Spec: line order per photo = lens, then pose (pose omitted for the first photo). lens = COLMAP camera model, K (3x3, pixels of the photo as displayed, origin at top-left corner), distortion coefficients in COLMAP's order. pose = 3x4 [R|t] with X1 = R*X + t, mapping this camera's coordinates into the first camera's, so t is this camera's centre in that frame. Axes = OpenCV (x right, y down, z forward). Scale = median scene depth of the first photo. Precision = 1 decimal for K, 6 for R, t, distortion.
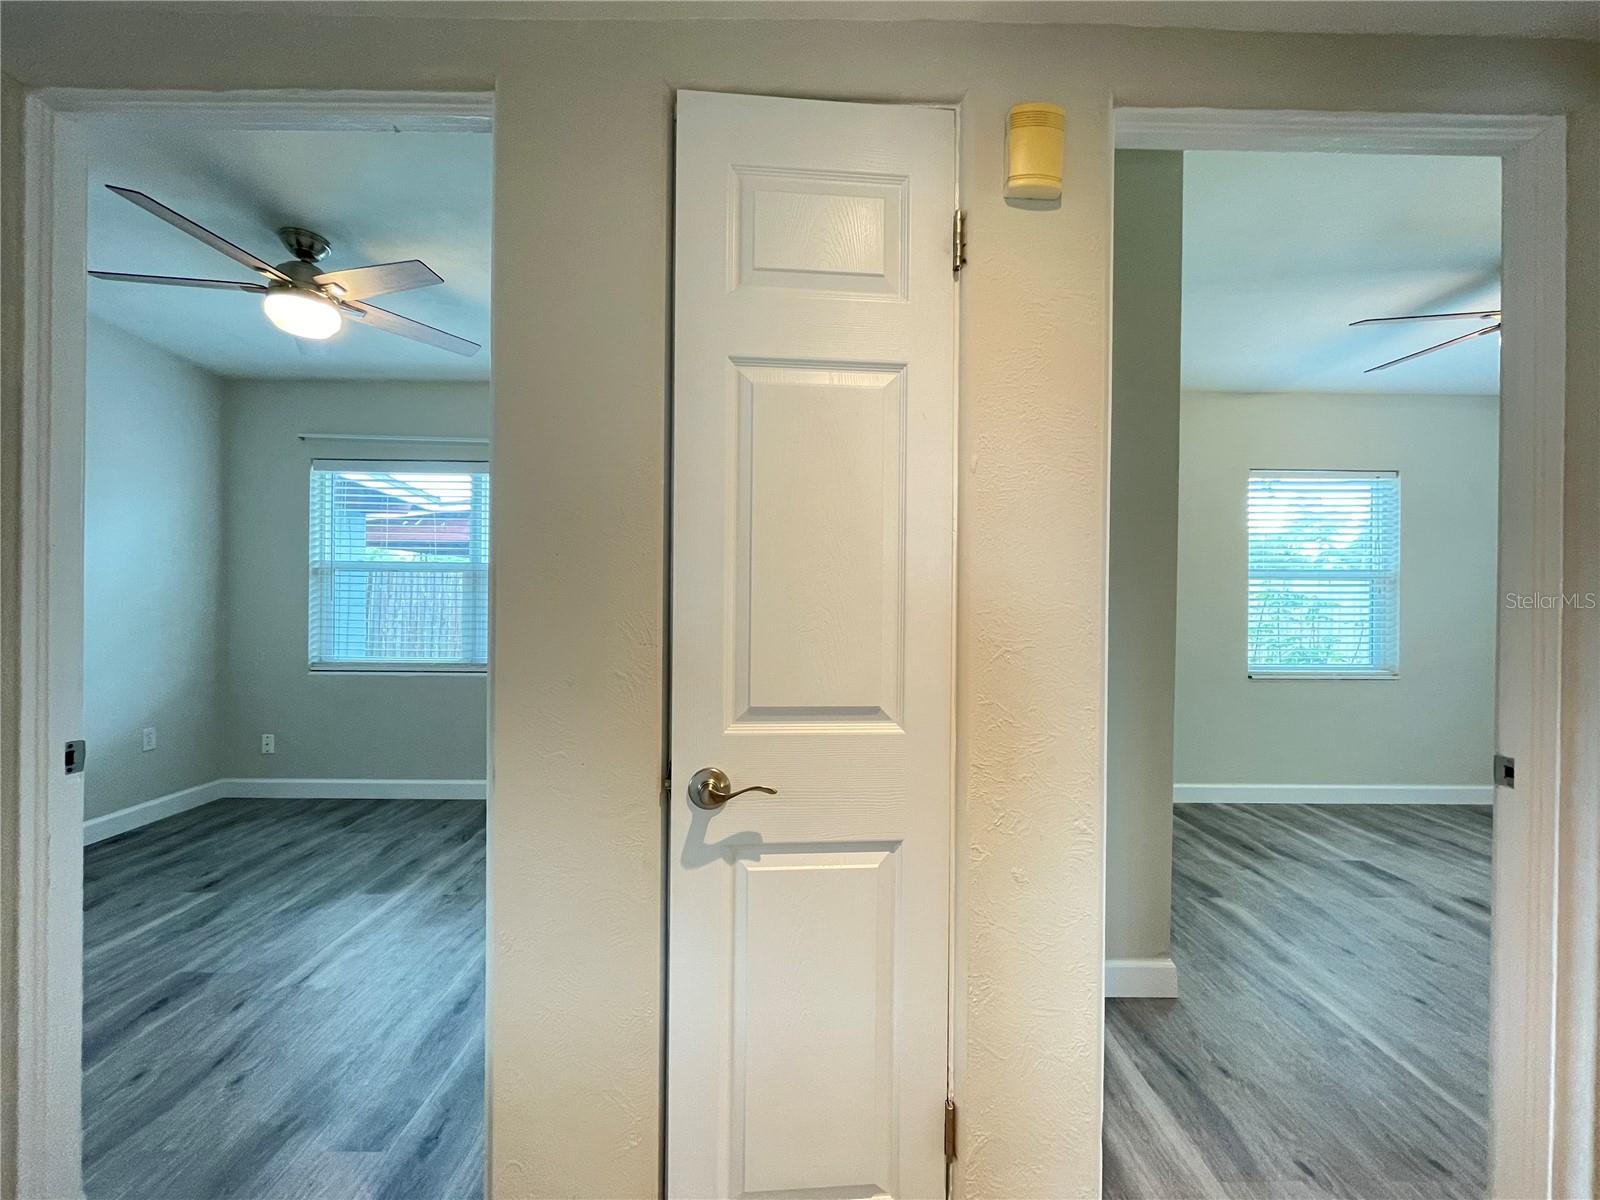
lens RADIAL K [[647.7, 0, 802.2], [0, 647.7, 596.0], [0, 0, 1]] dist [-0.003488, -0.000059]
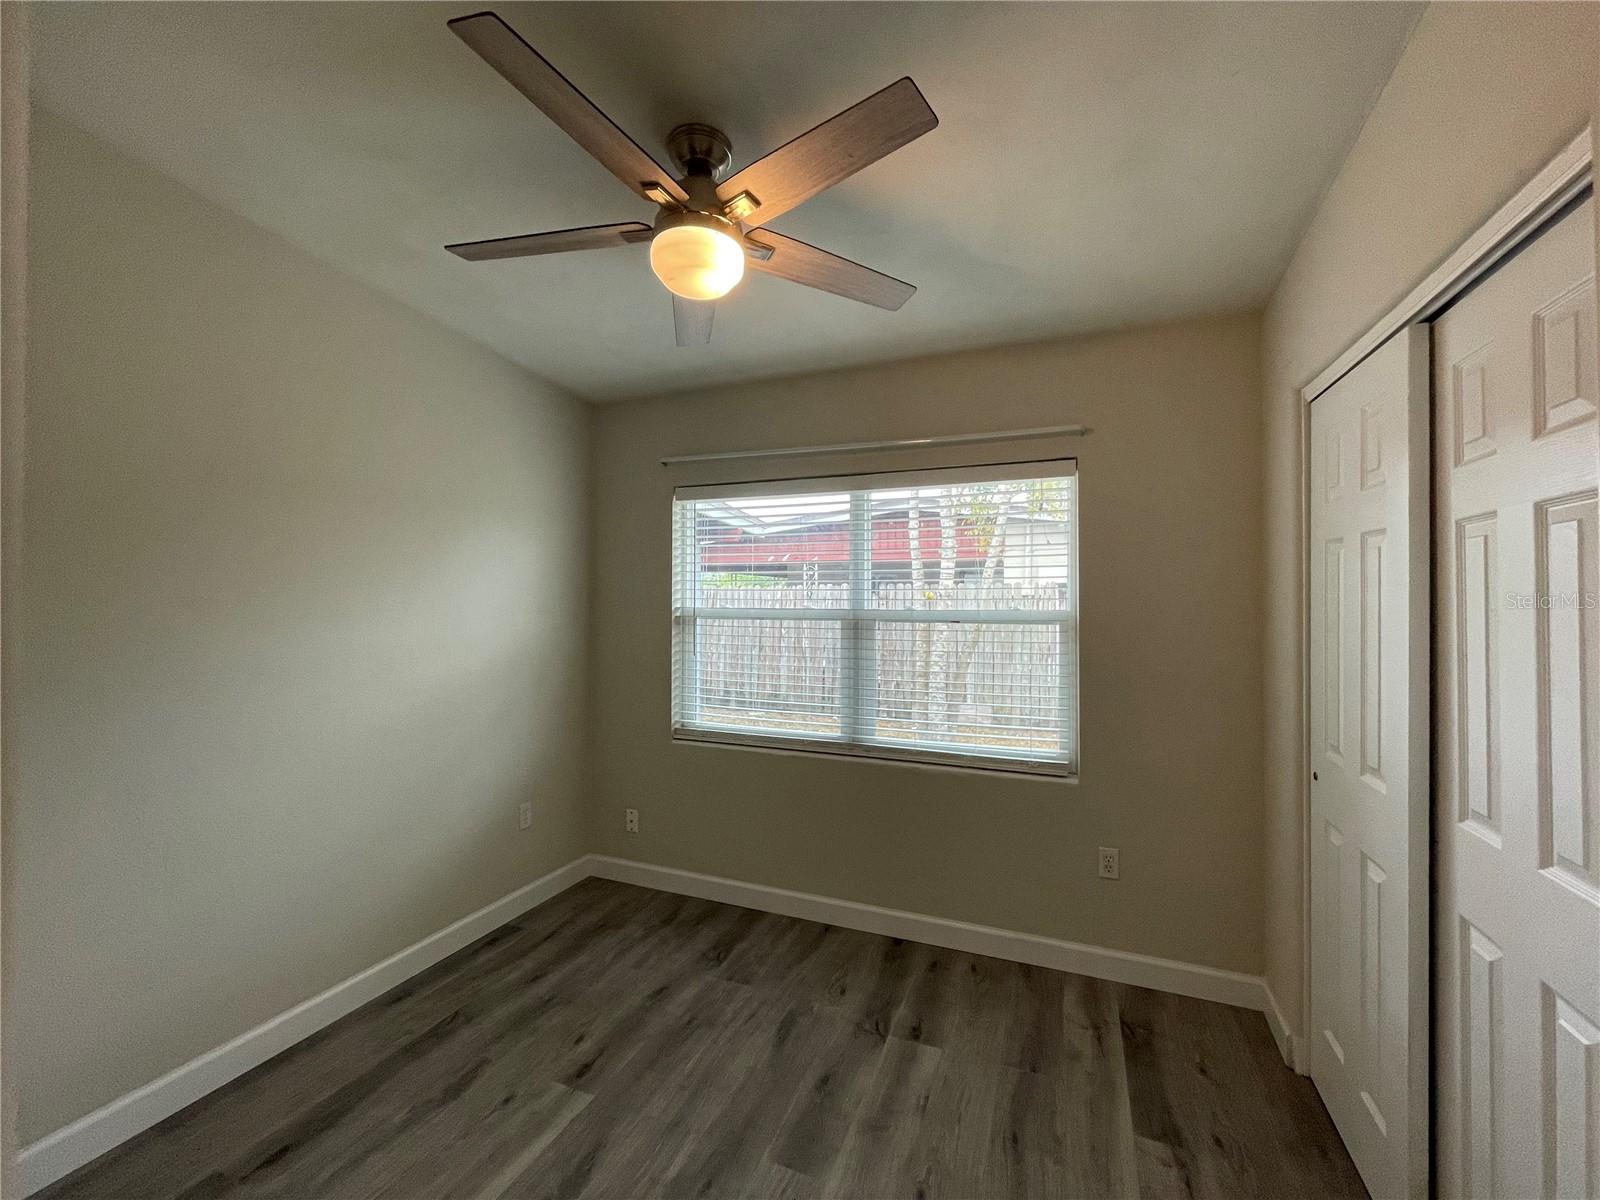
lens RADIAL K [[647.7, 0, 802.2], [0, 647.7, 596.0], [0, 0, 1]] dist [-0.003488, -0.000059]
pose [[0.920207, -0.011090, -0.391276, -0.294488], [0.005627, 0.999870, -0.015105, -0.060482], [0.391393, 0.011698, 0.920149, 0.308878]]
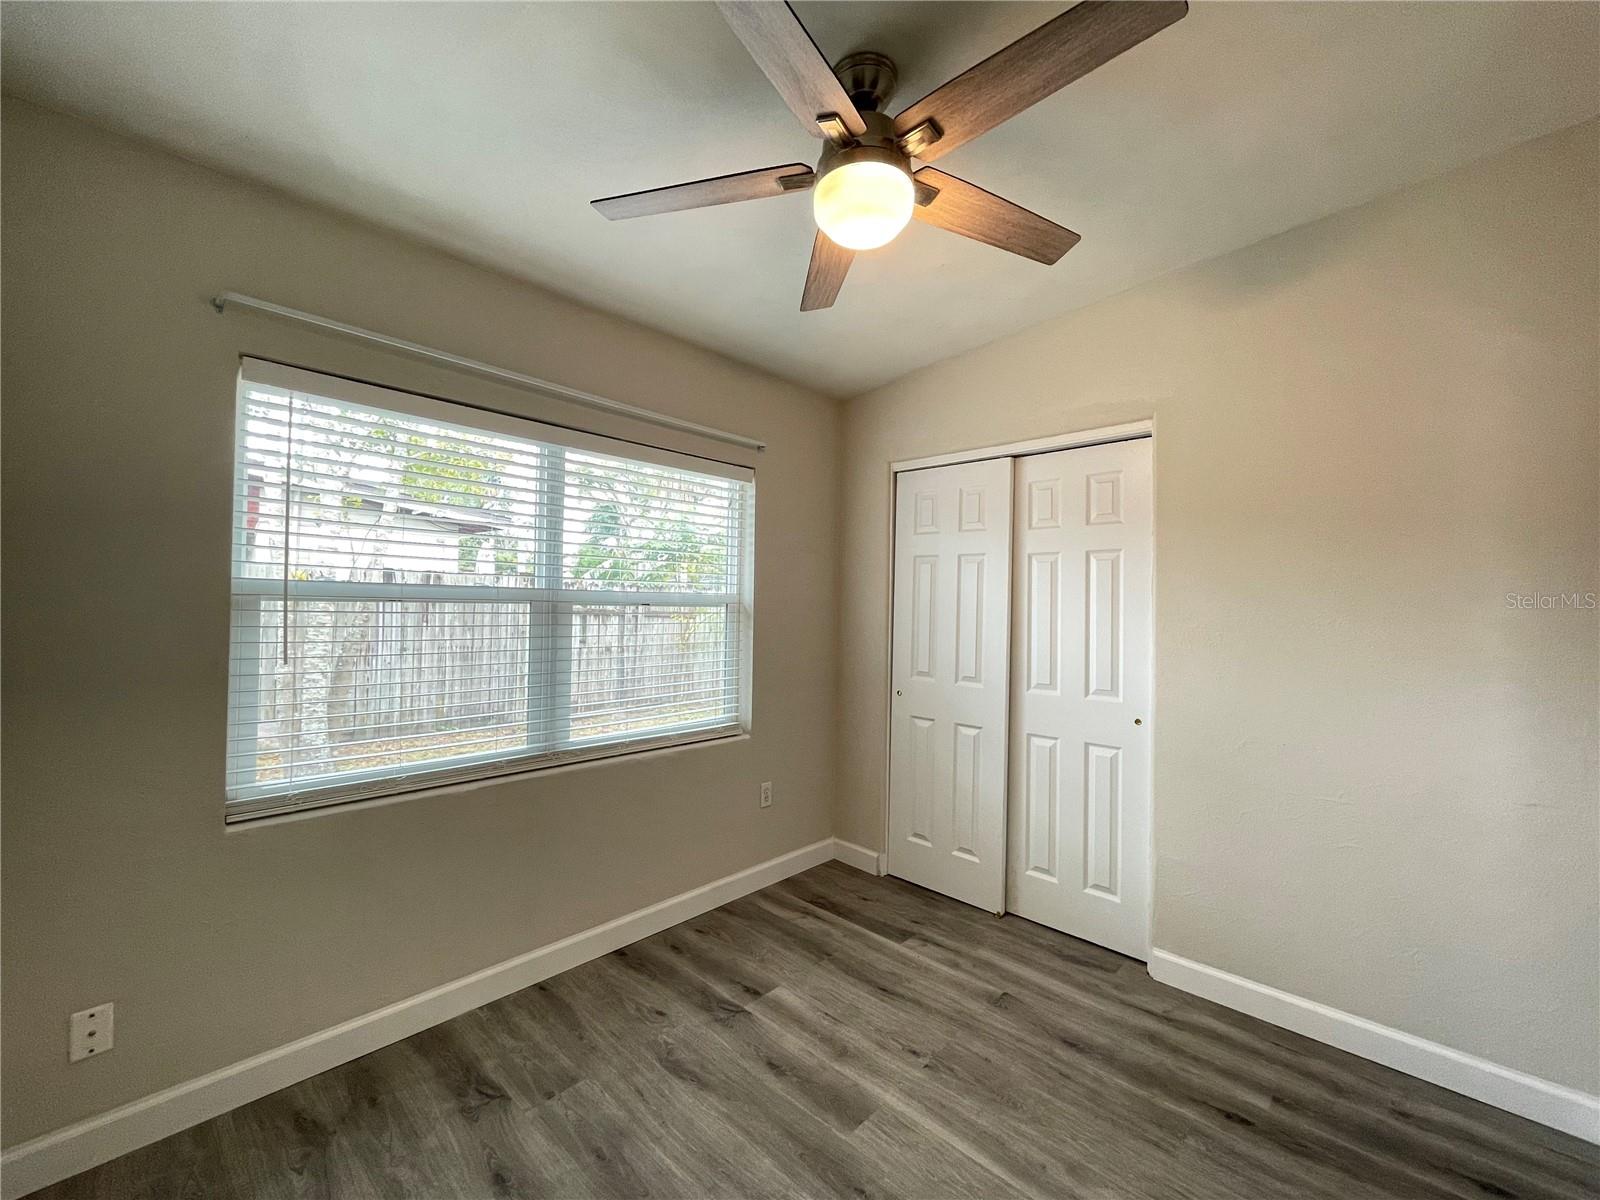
lens RADIAL K [[647.7, 0, 802.2], [0, 647.7, 596.0], [0, 0, 1]] dist [-0.003488, -0.000059]
pose [[0.696374, 0.012355, 0.717573, -0.862886], [-0.009890, 0.999922, -0.007619, -0.046166], [-0.717611, -0.001791, 0.696442, 0.431778]]
